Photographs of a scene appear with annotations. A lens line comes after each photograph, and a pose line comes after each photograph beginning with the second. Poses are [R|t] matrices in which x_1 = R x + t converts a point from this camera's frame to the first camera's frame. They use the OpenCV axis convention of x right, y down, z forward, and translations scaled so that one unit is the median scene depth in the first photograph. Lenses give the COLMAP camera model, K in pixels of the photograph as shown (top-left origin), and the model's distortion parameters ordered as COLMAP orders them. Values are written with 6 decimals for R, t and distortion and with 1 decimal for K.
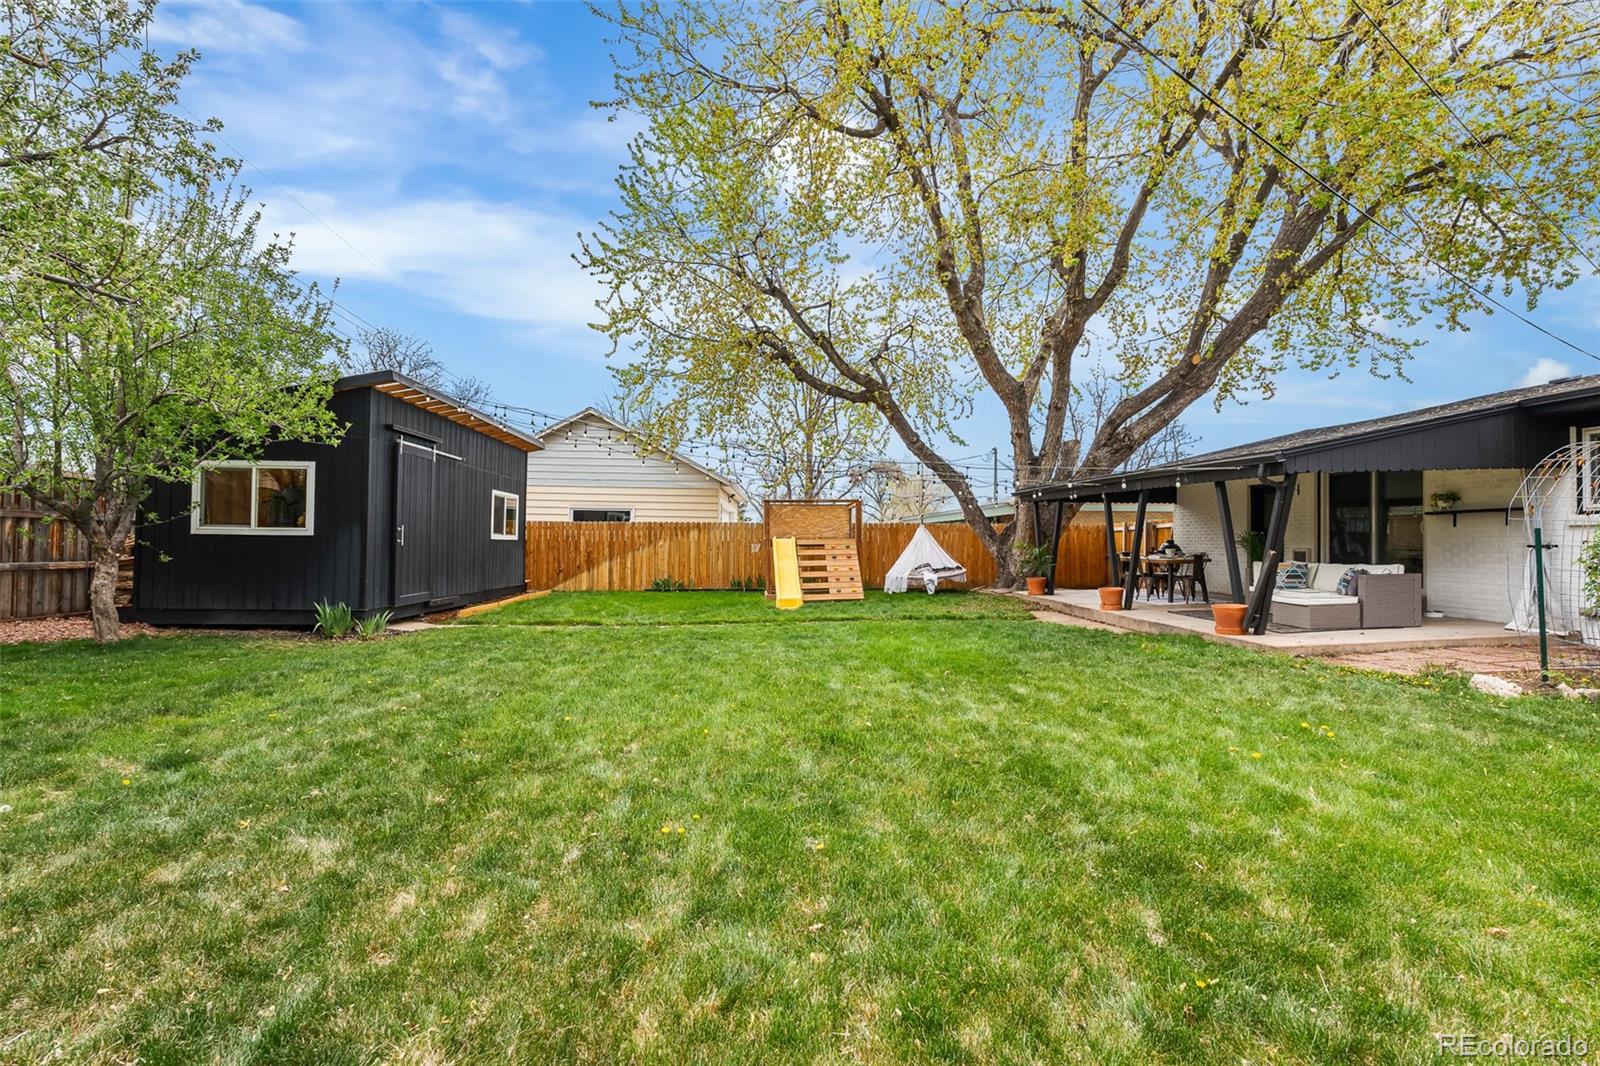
lens RADIAL K [[710.4, 0, 800.0], [0, 710.4, 533.0], [0, 0, 1]] dist [0.000991, 0.000095]
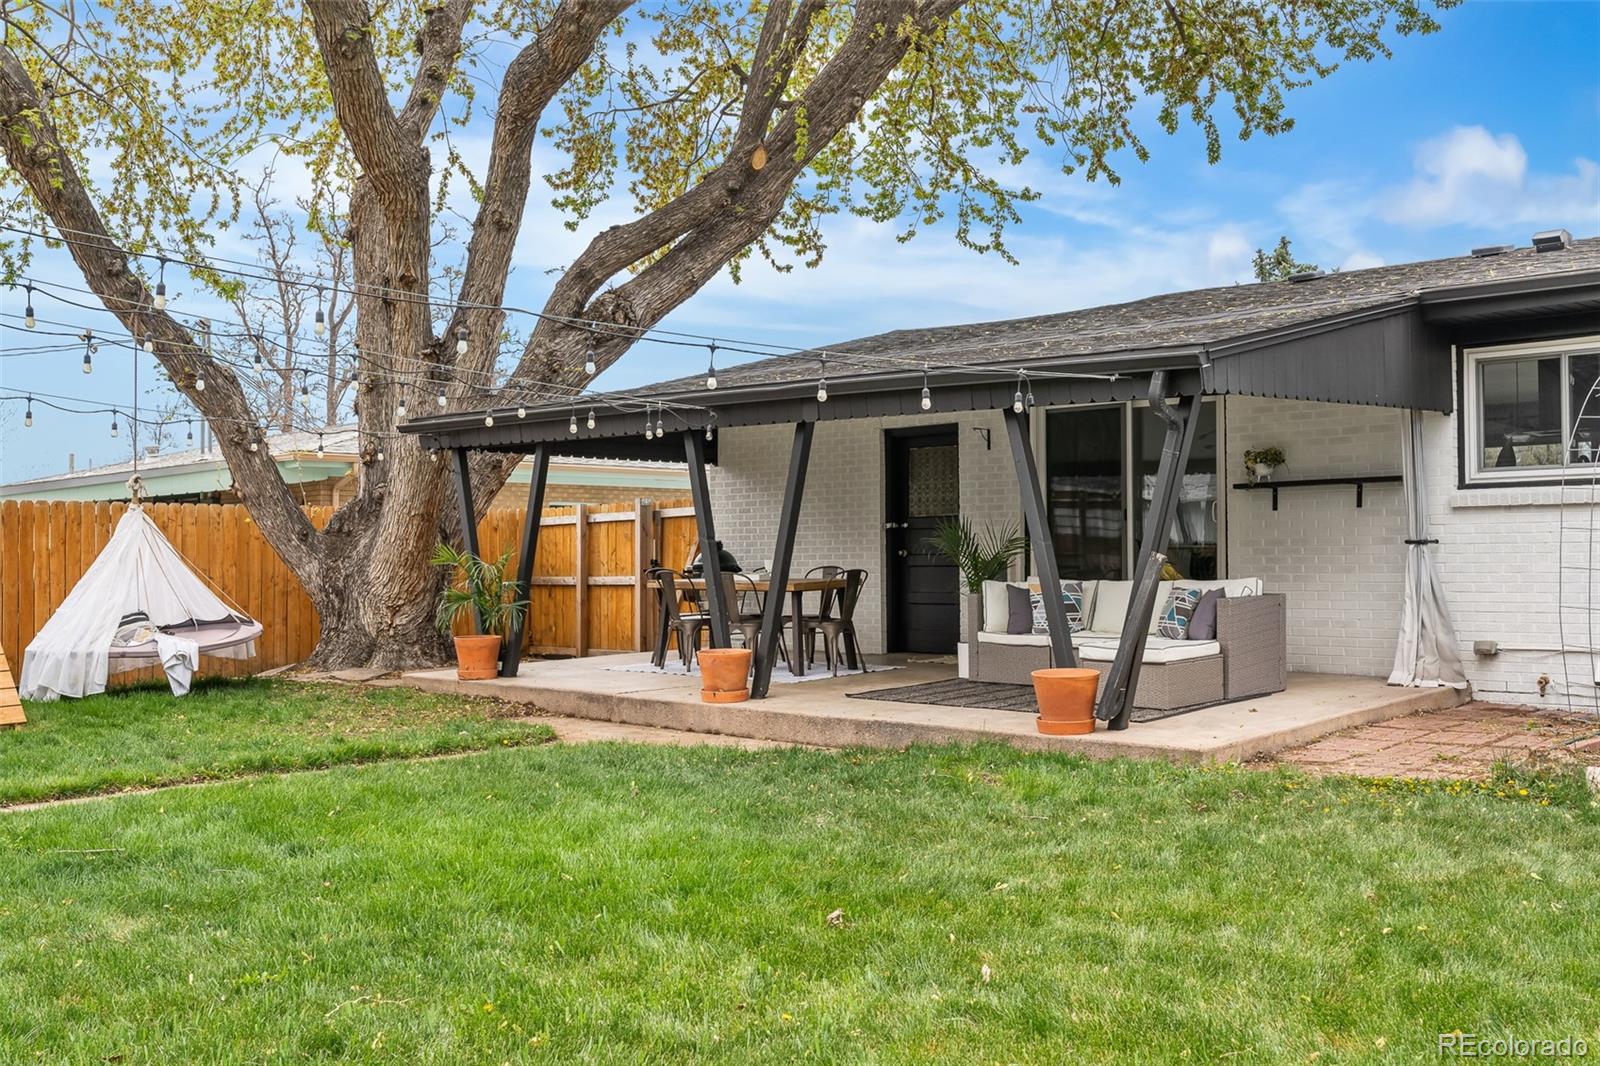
lens RADIAL K [[1591.6, 0, 800.0], [0, 1591.6, 533.0], [0, 0, 1]] dist [0.019331, 0.009662]
pose [[0.748477, 0.000270, 0.663161, -0.117860], [0.003066, 0.999988, -0.003867, 0.007705], [-0.663153, 0.004928, 0.748467, 0.180610]]
